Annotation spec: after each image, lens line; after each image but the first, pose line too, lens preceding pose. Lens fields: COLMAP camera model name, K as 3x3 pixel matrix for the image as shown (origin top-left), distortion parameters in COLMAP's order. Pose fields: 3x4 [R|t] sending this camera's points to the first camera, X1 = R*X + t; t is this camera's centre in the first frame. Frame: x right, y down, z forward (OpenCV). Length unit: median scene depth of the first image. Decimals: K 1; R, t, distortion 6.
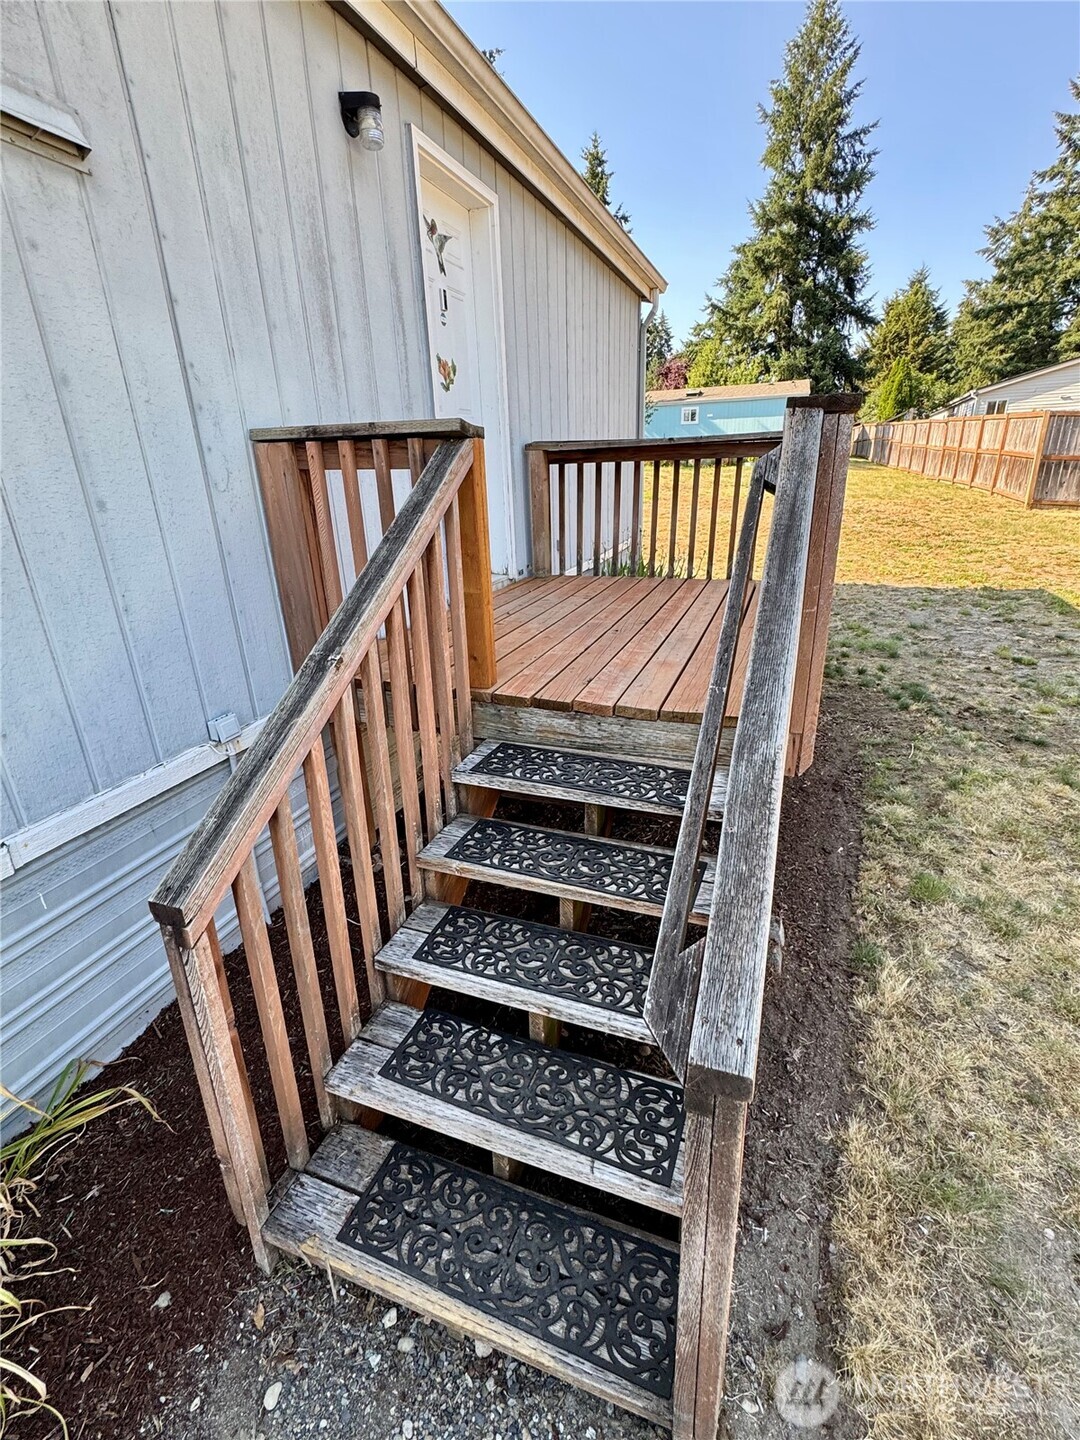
lens RADIAL K [[653.7, 0, 544.1], [0, 653.7, 720.4], [0, 0, 1]] dist [0.002448, -0.001796]
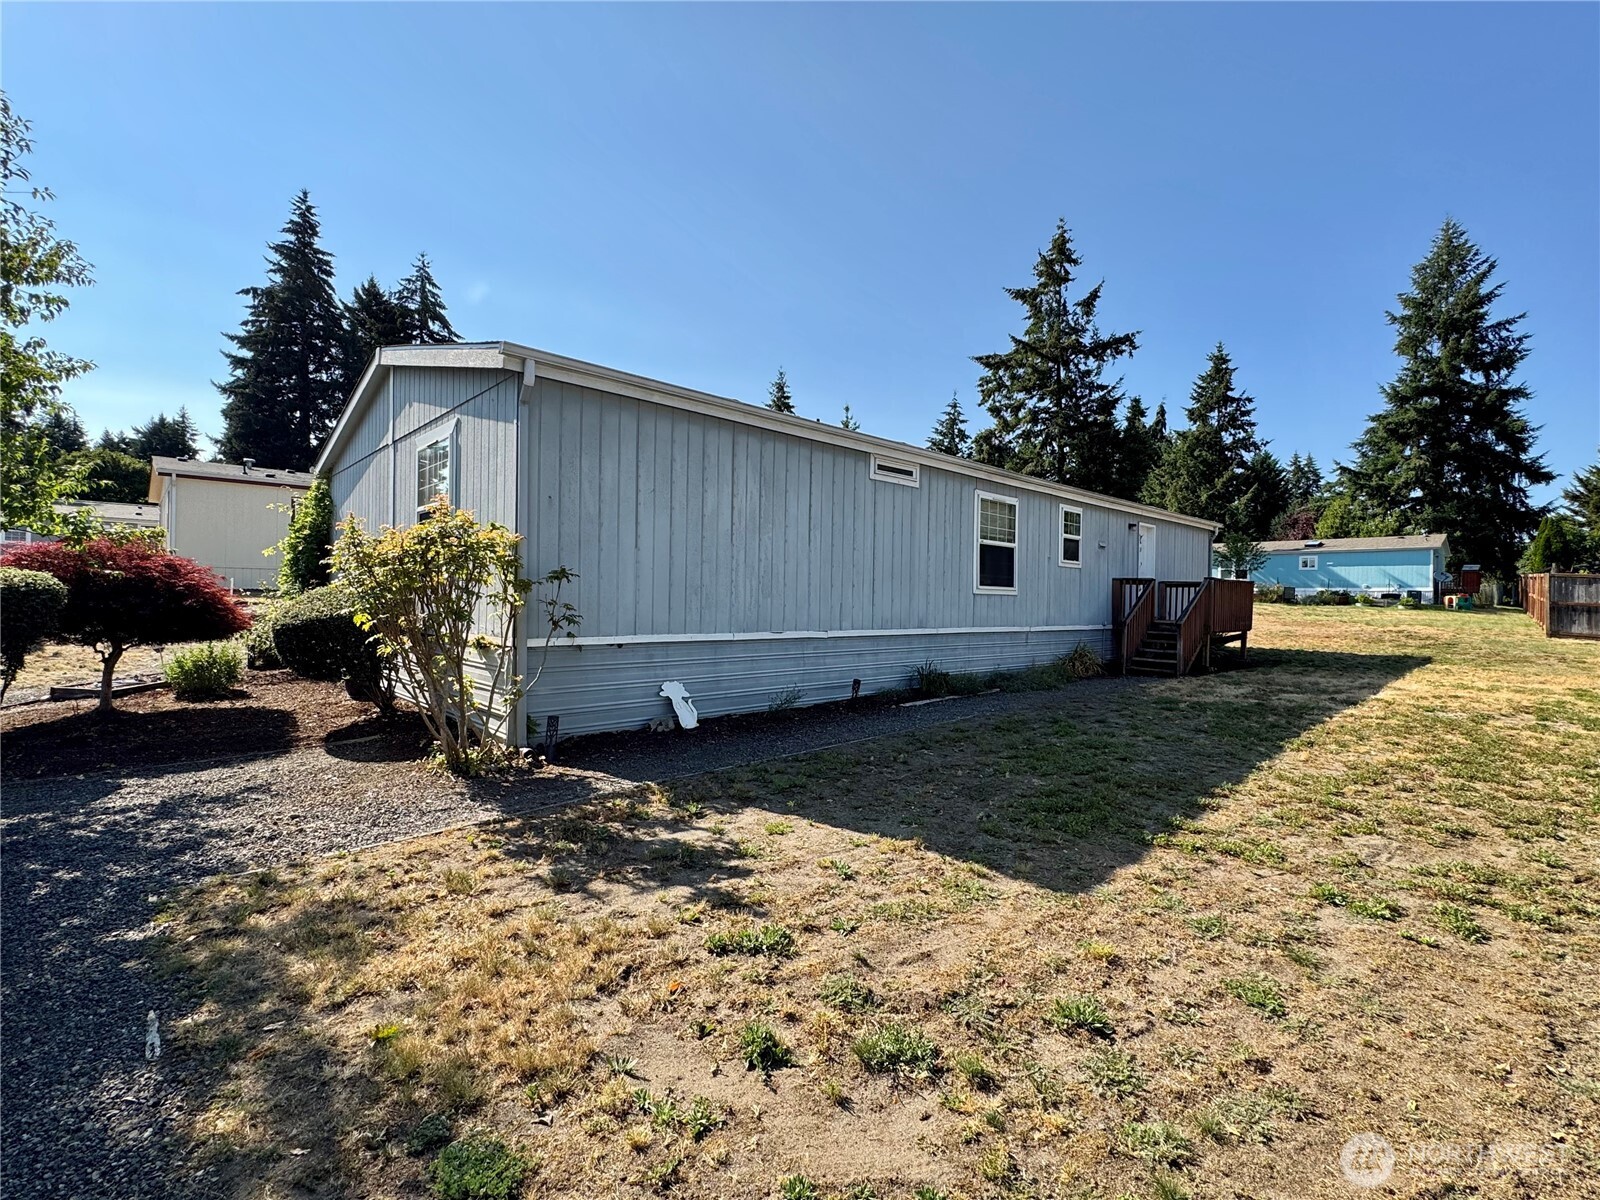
lens RADIAL K [[726.3, 0, 795.5], [0, 726.3, 597.7], [0, 0, 1]] dist [0.002448, -0.001796]
pose [[0.894573, 0.045530, -0.444597, -0.003527], [-0.202859, 0.927782, -0.313161, 0.118490], [0.398230, 0.370336, 0.839204, -0.281092]]
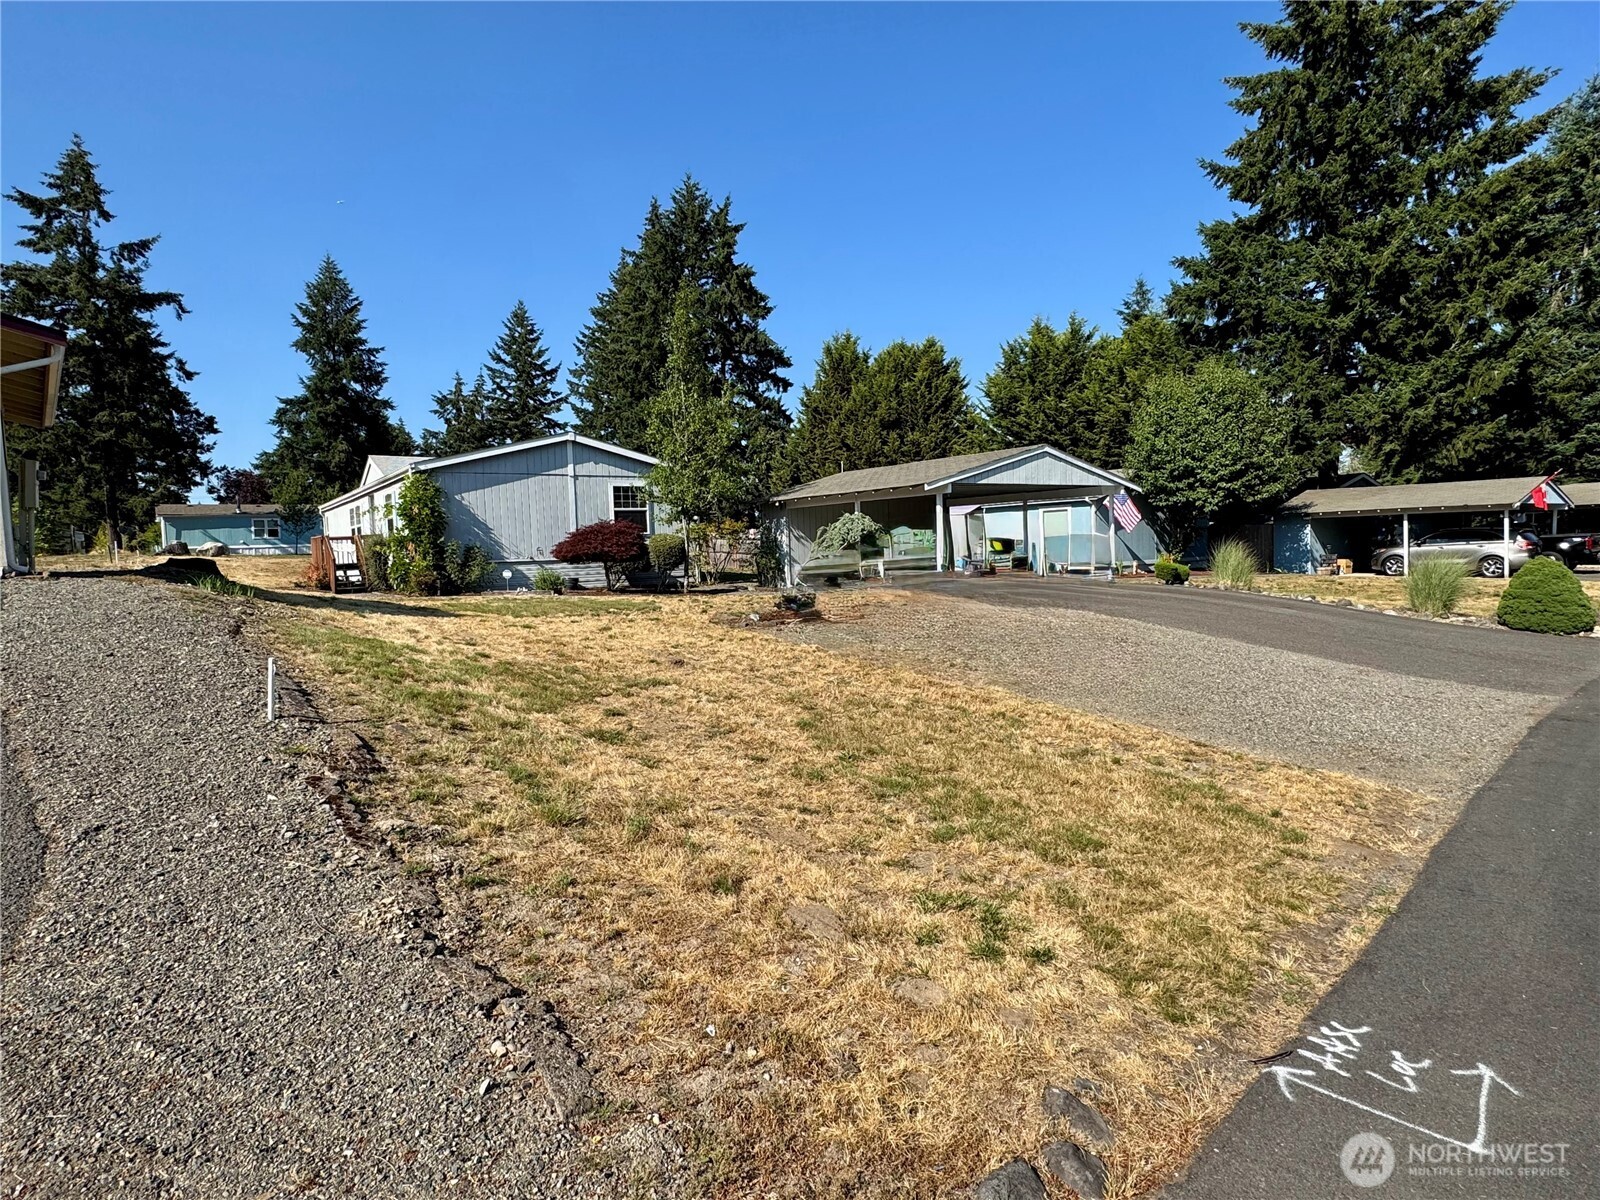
lens RADIAL K [[844.5, 0, 797.2], [0, 844.5, 591.8], [0, 0, 1]] dist [0.006912, -0.003805]
pose [[0.560827, -0.025530, 0.827539, -0.557007], [0.311644, 0.932521, -0.182433, 0.246968], [-0.767040, 0.360211, 0.530940, -0.536670]]
